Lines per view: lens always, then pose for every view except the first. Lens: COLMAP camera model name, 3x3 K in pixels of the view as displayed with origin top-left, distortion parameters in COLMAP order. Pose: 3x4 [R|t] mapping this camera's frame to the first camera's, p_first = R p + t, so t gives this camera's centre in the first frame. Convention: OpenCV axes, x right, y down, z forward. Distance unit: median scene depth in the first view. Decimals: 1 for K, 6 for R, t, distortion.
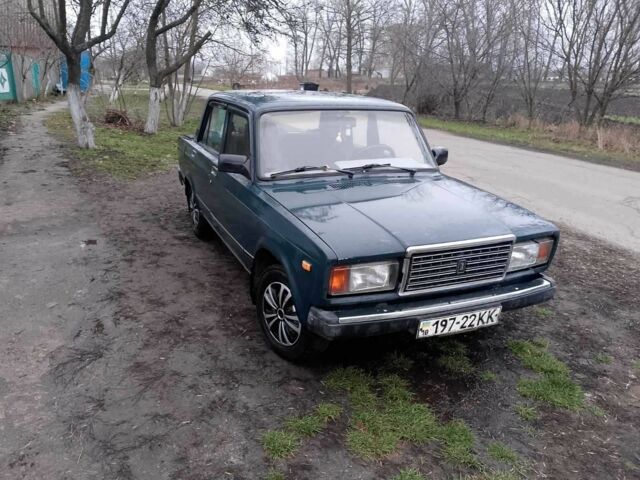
lens RADIAL K [[555.4, 0, 320.0], [0, 555.4, 240.0], [0, 0, 1]] dist [0.000008, -0.000810]
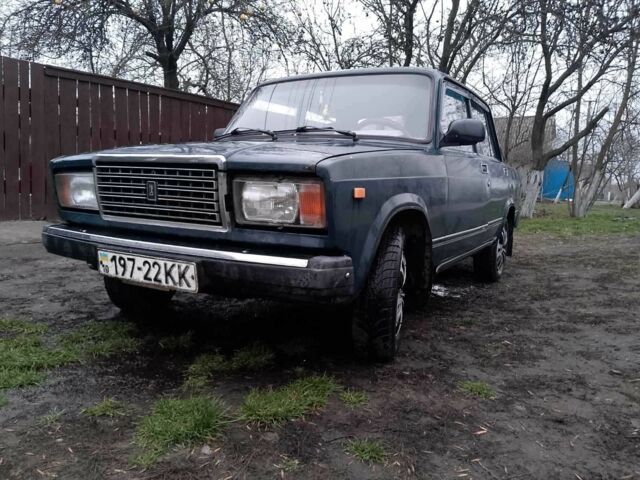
lens RADIAL K [[555.4, 0, 320.0], [0, 555.4, 240.0], [0, 0, 1]] dist [0.000008, -0.000810]
pose [[0.589290, 0.077779, -0.804169, 0.959222], [-0.265244, 0.958810, -0.101634, 0.122486], [0.763140, 0.273193, 0.585648, 0.732356]]
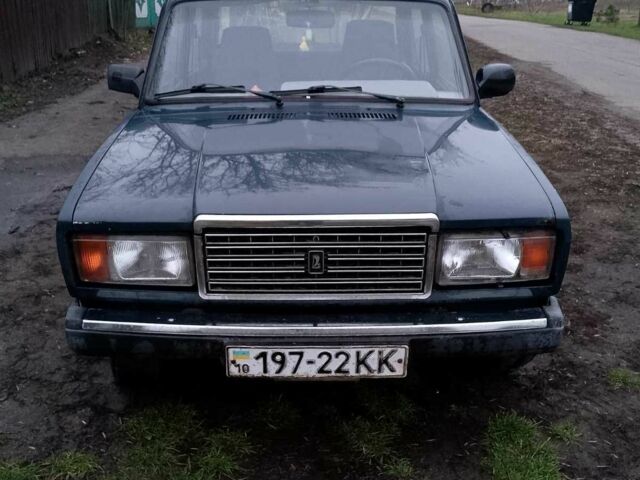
lens RADIAL K [[728.2, 0, 337.1], [0, 728.2, 239.5], [0, 0, 1]] dist [-0.003291, -0.001644]
pose [[0.925538, 0.106212, -0.363454, 0.518800], [-0.095377, 0.994298, 0.047685, -0.010762], [0.366446, -0.009469, 0.930391, 0.324650]]
